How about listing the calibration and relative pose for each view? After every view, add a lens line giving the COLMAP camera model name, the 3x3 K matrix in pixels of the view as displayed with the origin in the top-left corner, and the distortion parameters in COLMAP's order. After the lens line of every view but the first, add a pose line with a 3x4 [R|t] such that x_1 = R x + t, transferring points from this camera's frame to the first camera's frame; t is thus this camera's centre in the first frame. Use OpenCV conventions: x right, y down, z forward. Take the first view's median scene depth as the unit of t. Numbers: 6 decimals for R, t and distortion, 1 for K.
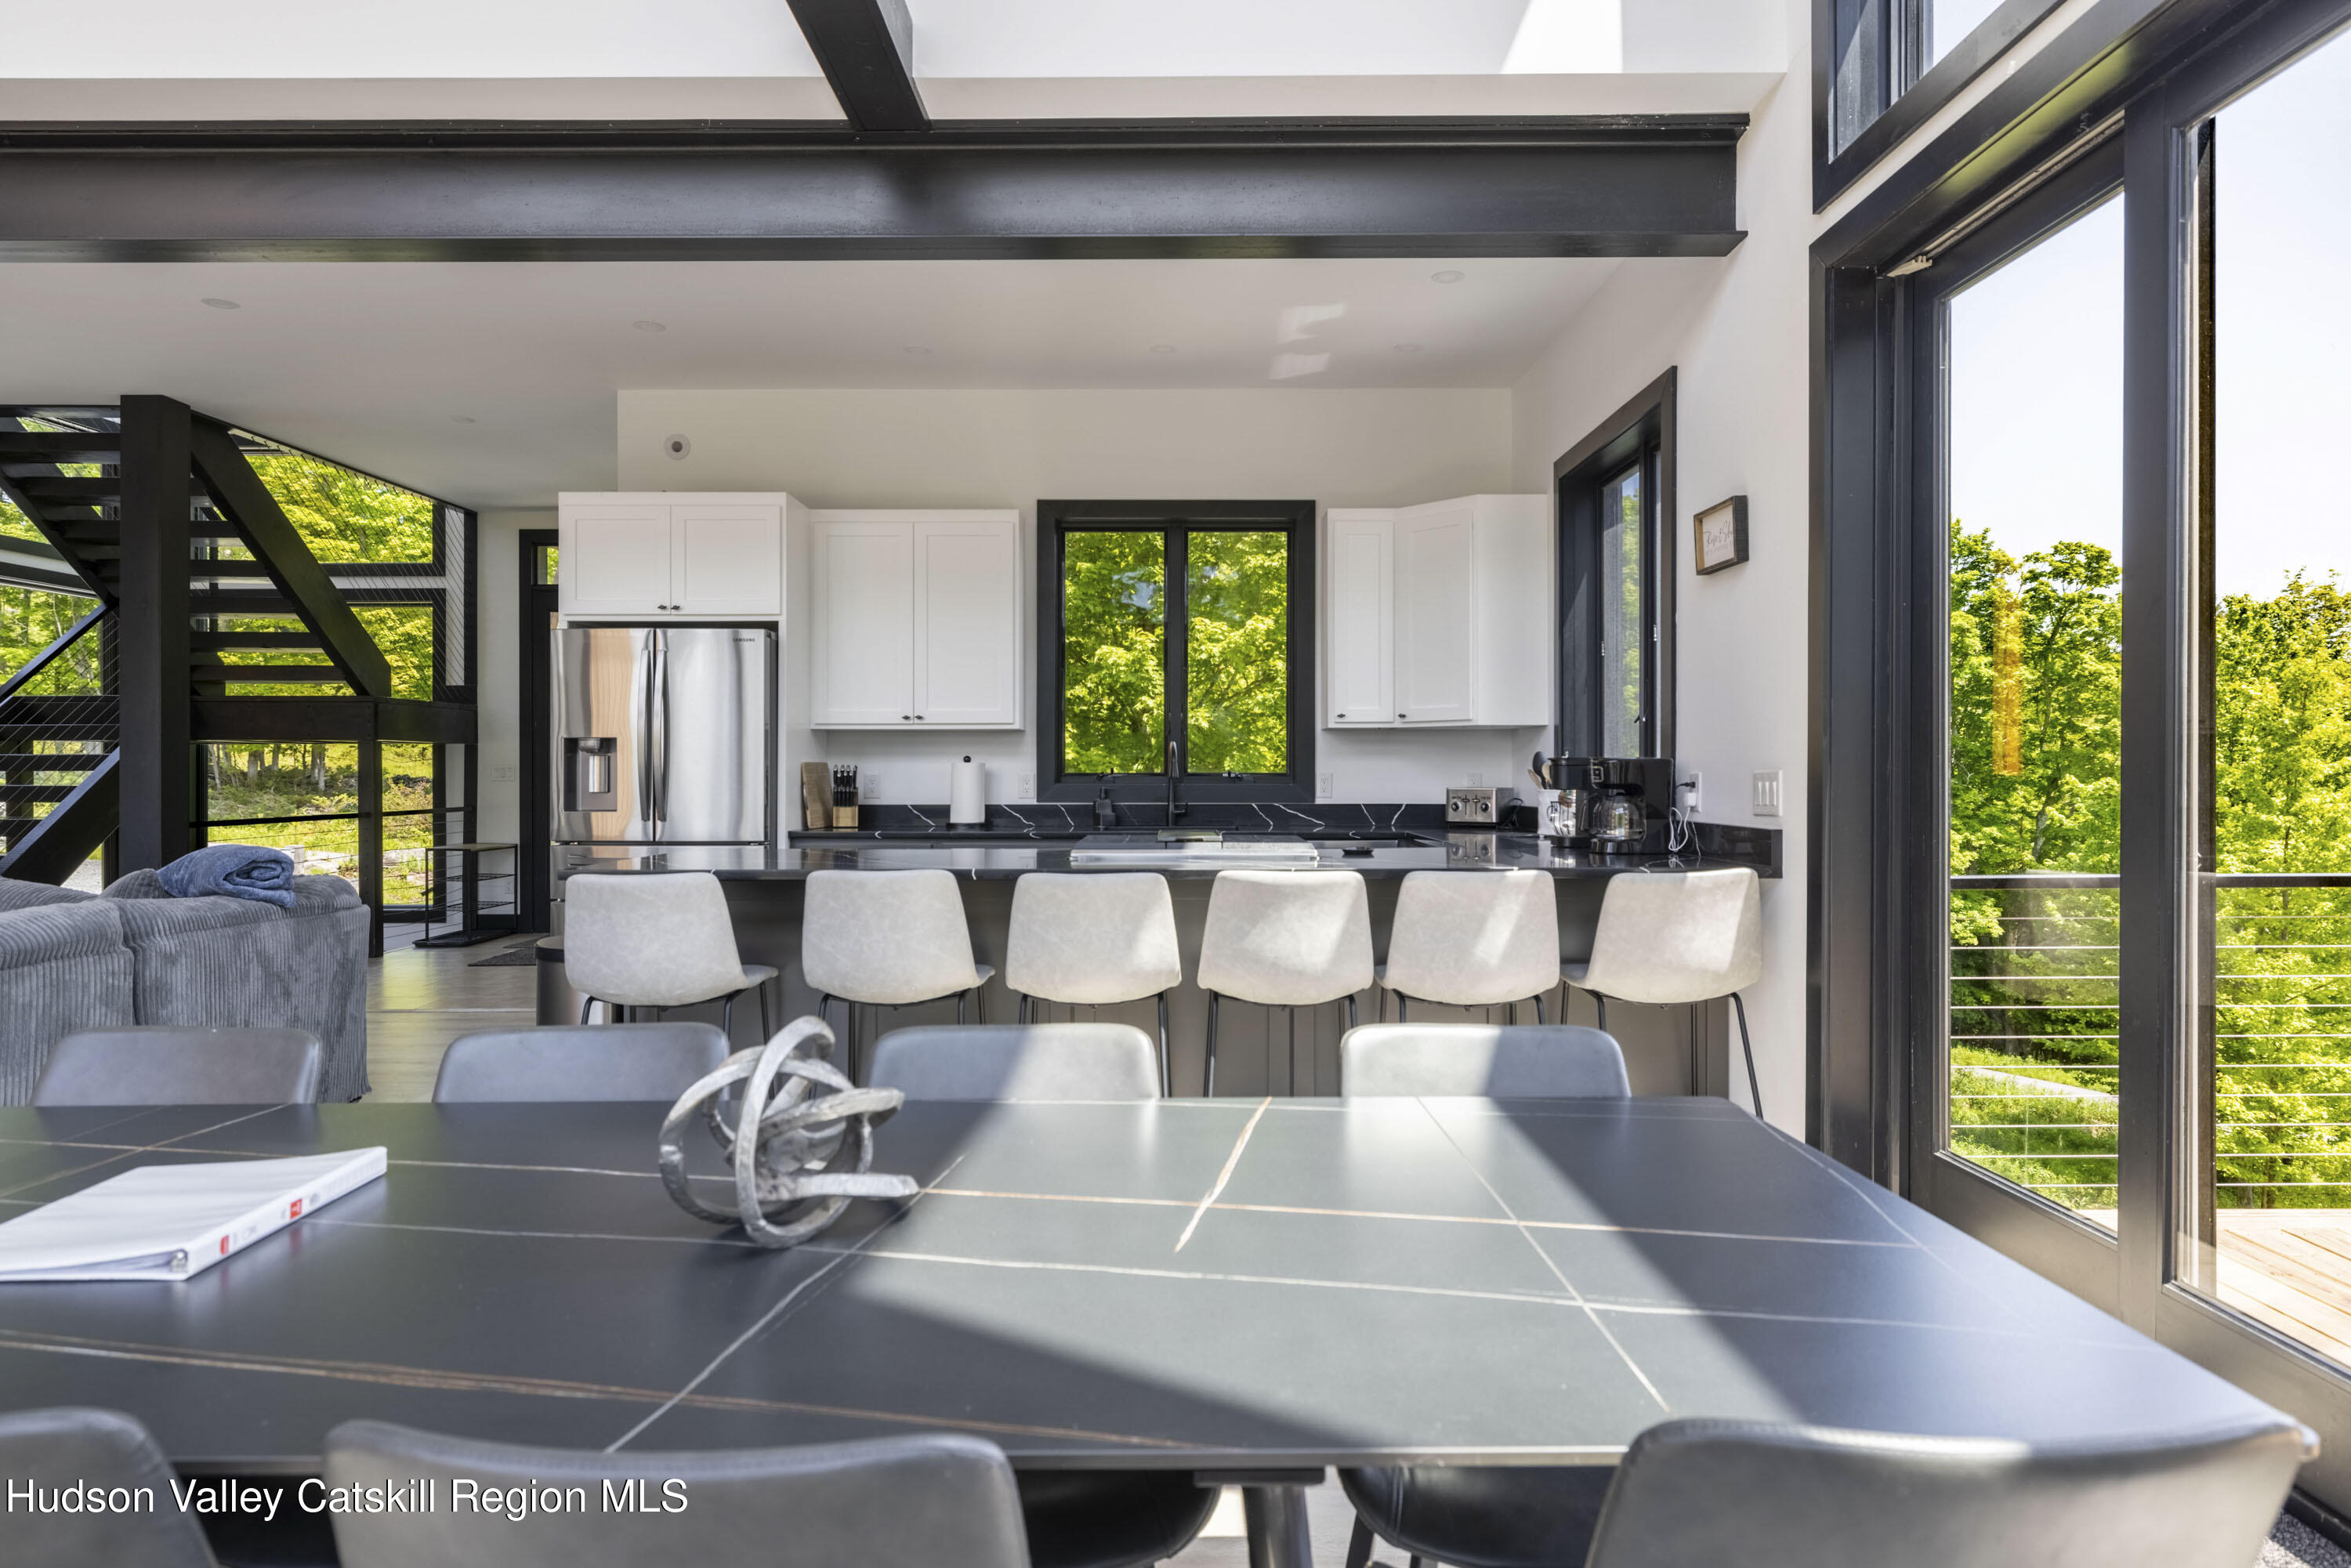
lens RADIAL K [[1341.9, 0, 1167.5], [0, 1341.9, 781.5], [0, 0, 1]] dist [0.001987, 0.000723]
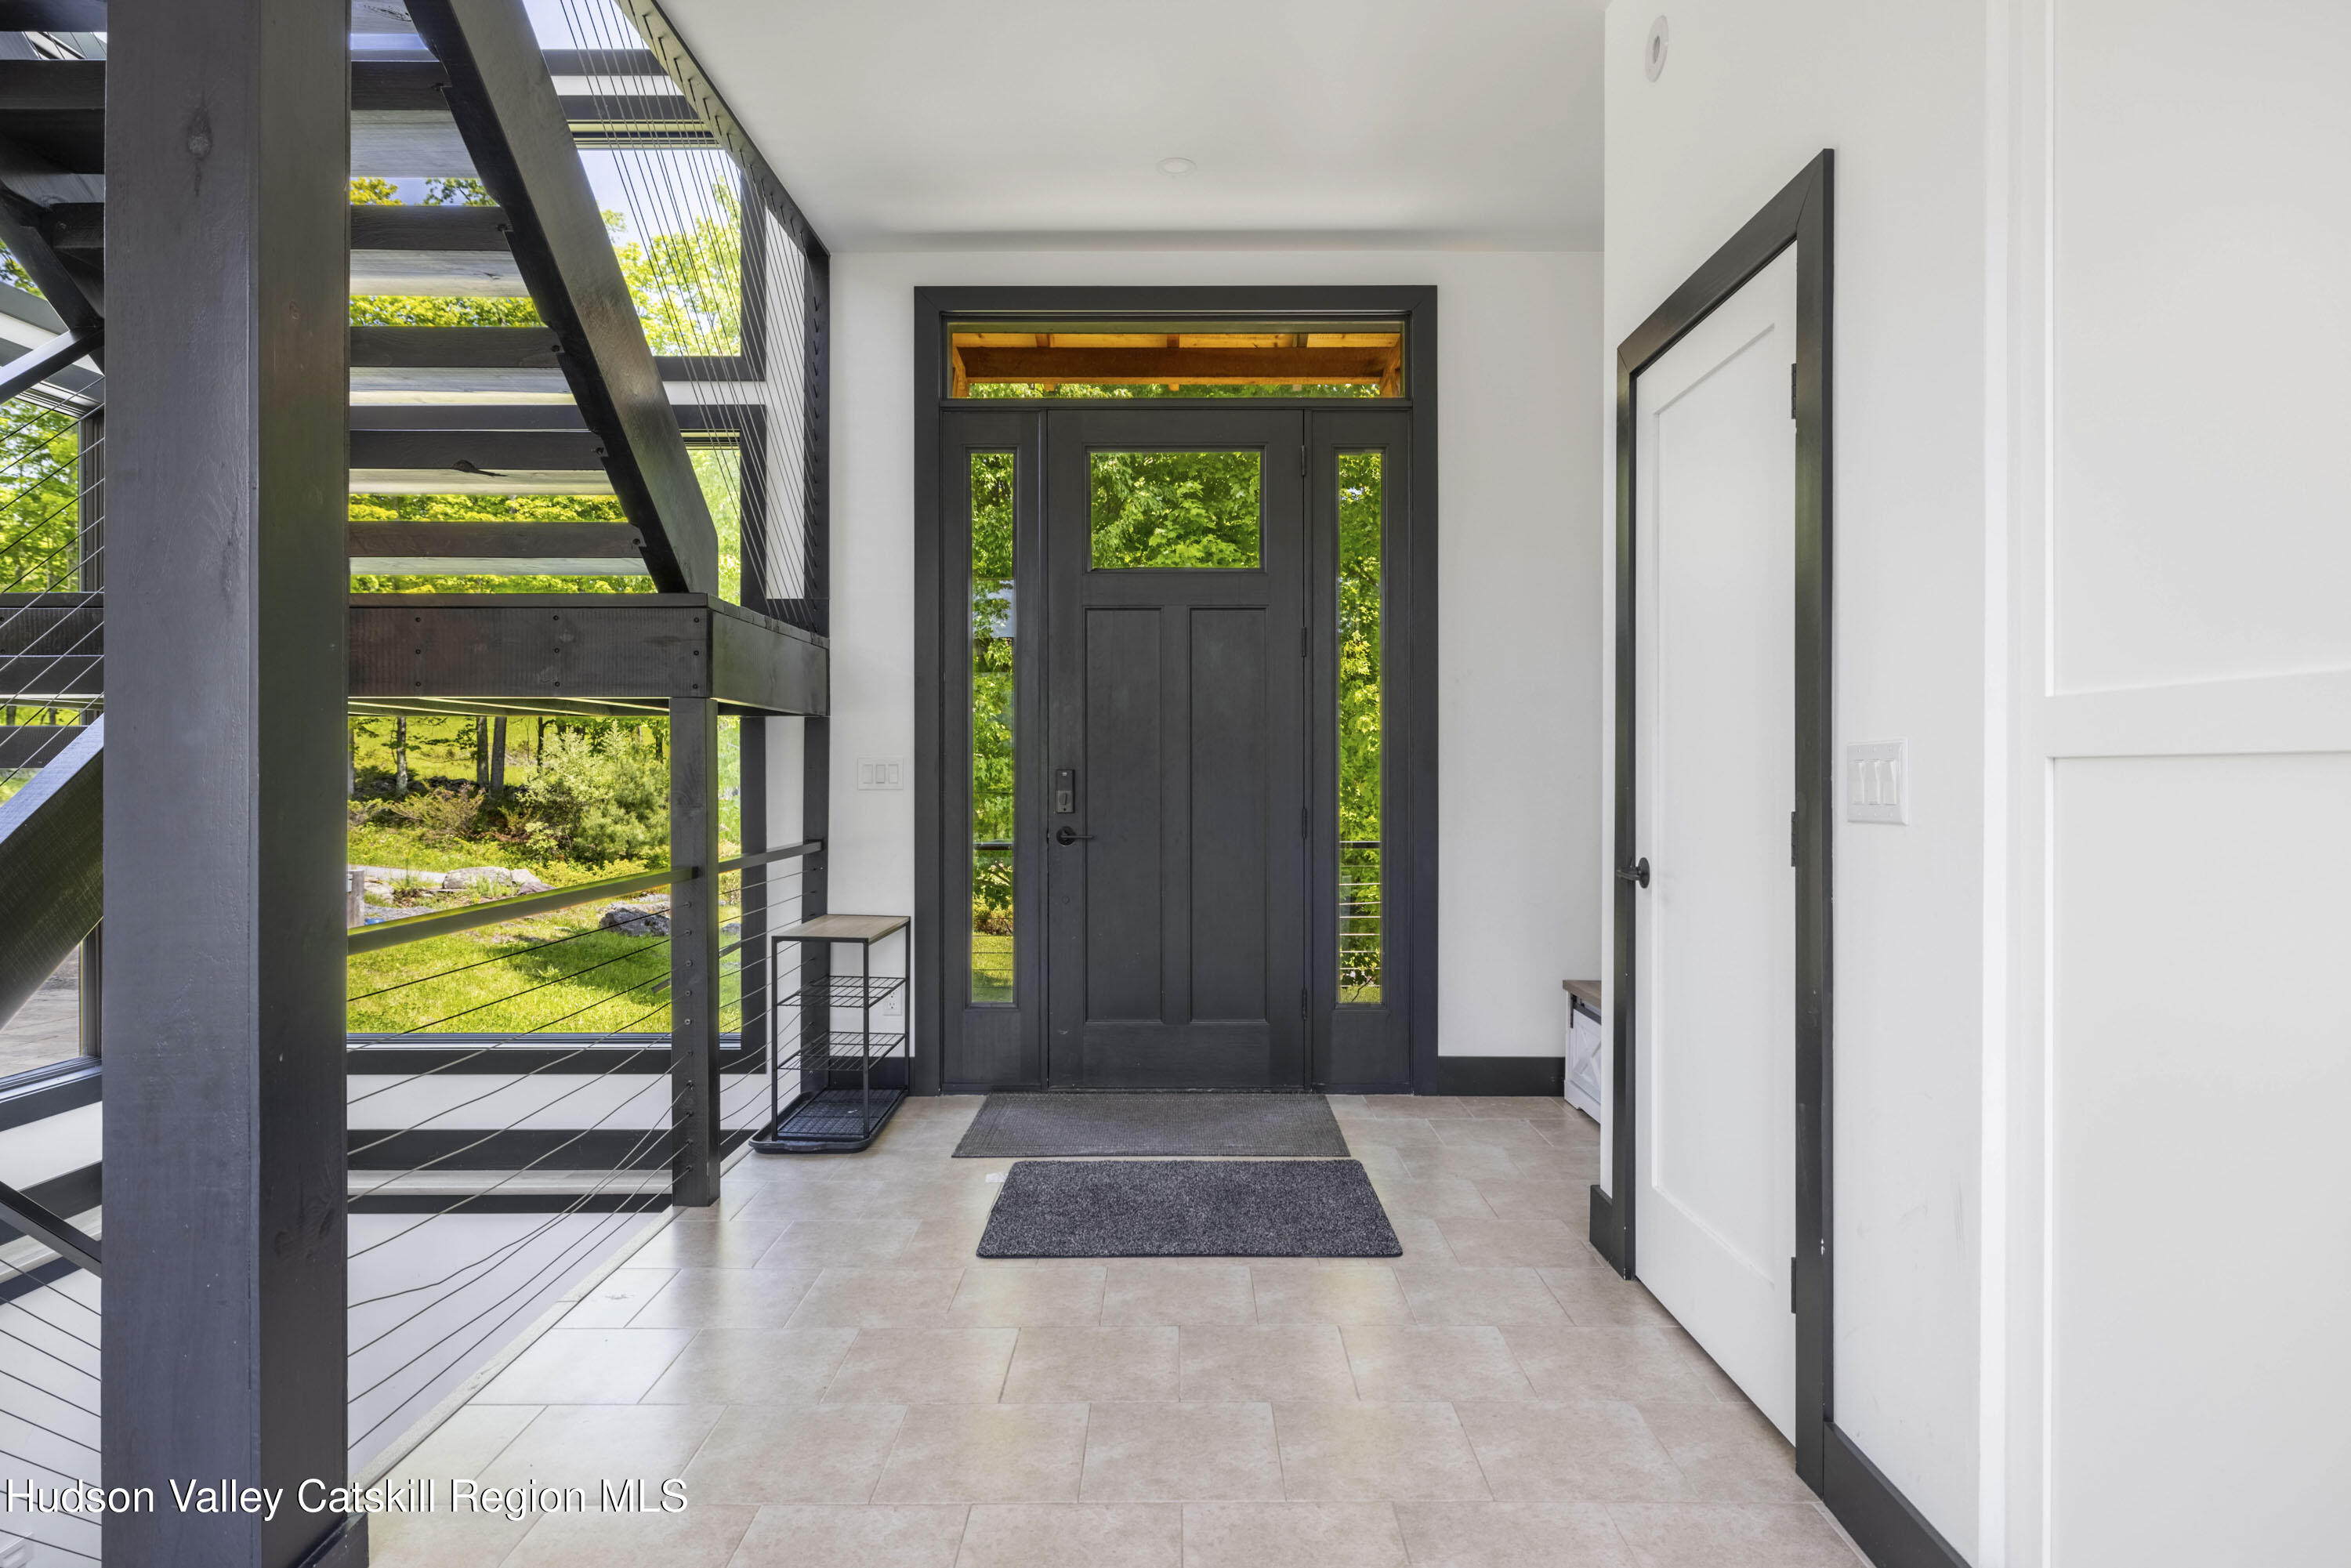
lens RADIAL K [[1341.9, 0, 1178.6], [0, 1341.9, 778.9], [0, 0, 1]] dist [0.001987, 0.000723]
pose [[0.999691, 0.004627, 0.024413, -0.397994], [-0.004604, 0.999989, -0.000998, -0.005984], [-0.024417, 0.000885, 0.999701, 0.502039]]
